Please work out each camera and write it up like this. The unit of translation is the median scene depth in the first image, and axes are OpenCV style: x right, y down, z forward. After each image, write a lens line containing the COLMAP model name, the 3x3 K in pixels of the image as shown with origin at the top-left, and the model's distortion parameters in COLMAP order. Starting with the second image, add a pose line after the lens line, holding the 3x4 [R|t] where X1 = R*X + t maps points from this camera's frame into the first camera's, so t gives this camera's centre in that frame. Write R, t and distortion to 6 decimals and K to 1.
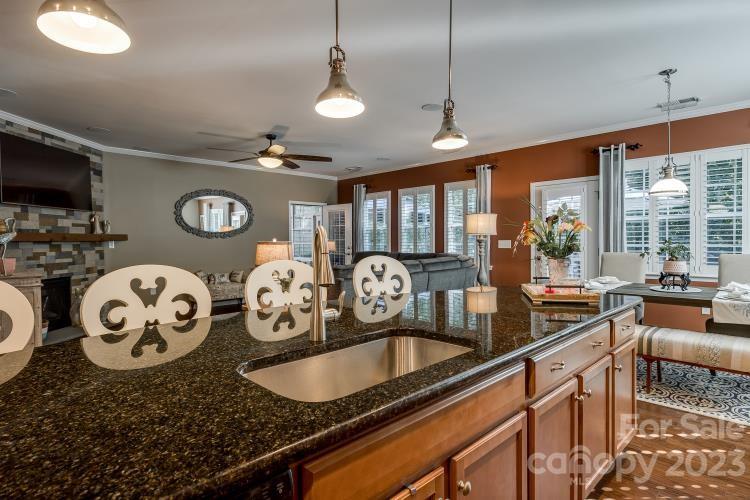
lens RADIAL K [[400.7, 0, 377.0], [0, 400.7, 239.4], [0, 0, 1]] dist [-0.000662, 0.000019]
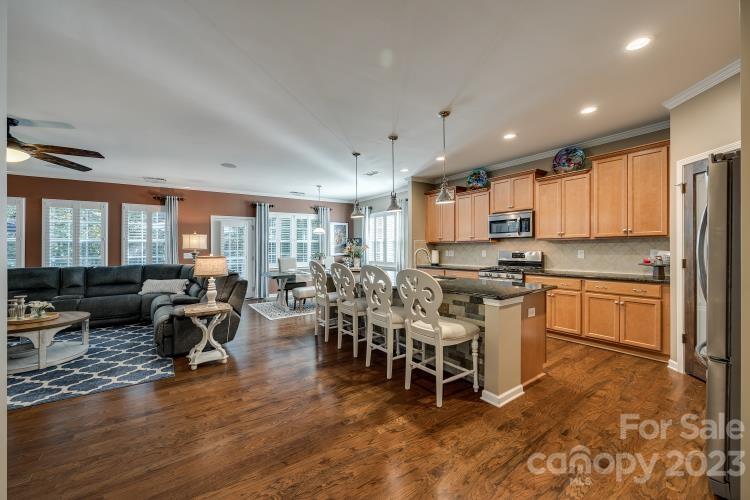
lens RADIAL K [[303.4, 0, 374.7], [0, 303.4, 245.7], [0, 0, 1]] dist [-0.000945, -0.000161]
pose [[0.153652, 0.006426, 0.988104, -0.765171], [0.004594, 0.999963, -0.007218, -0.014076], [-0.988114, 0.005648, 0.153617, 0.231084]]
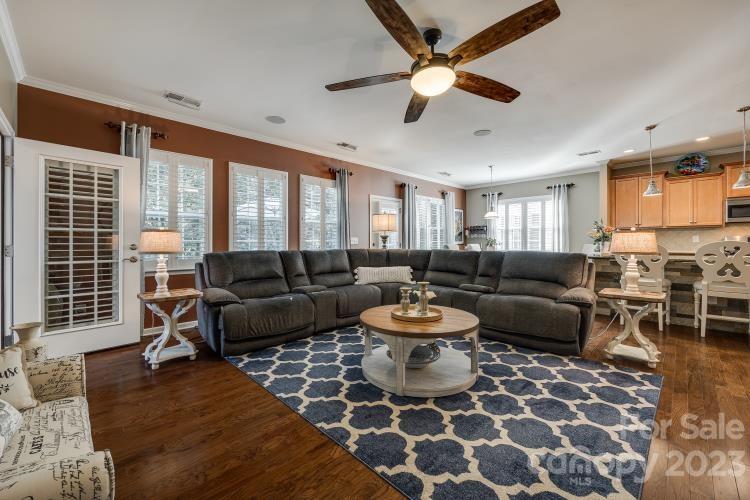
lens RADIAL K [[303.4, 0, 374.7], [0, 303.4, 245.7], [0, 0, 1]] dist [-0.000945, -0.000161]
pose [[-0.006812, -0.007655, 0.999947, -0.712973], [-0.001651, 0.999969, 0.007644, 0.024166], [-0.999975, -0.001599, -0.006825, 1.134623]]
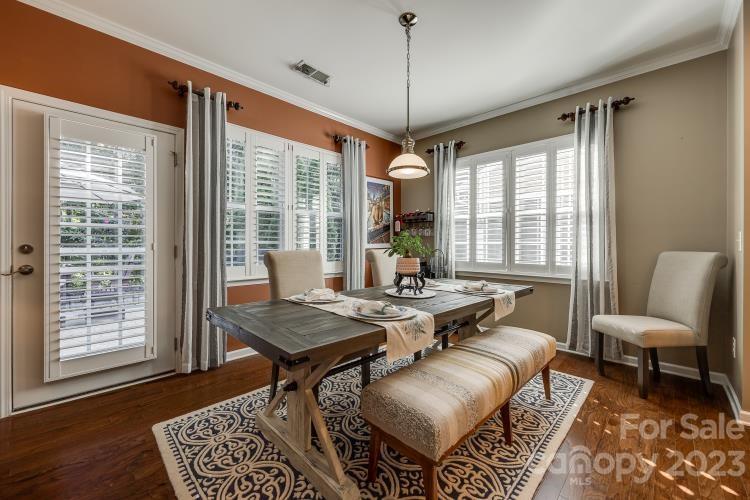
lens RADIAL K [[297.3, 0, 372.2], [0, 297.3, 246.2], [0, 0, 1]] dist [0.001463, 0.000242]
pose [[-0.011597, -0.002678, 0.999929, 0.089110], [-0.007476, 0.999969, 0.002592, 0.019677], [-0.999905, -0.007446, -0.011616, 0.713139]]
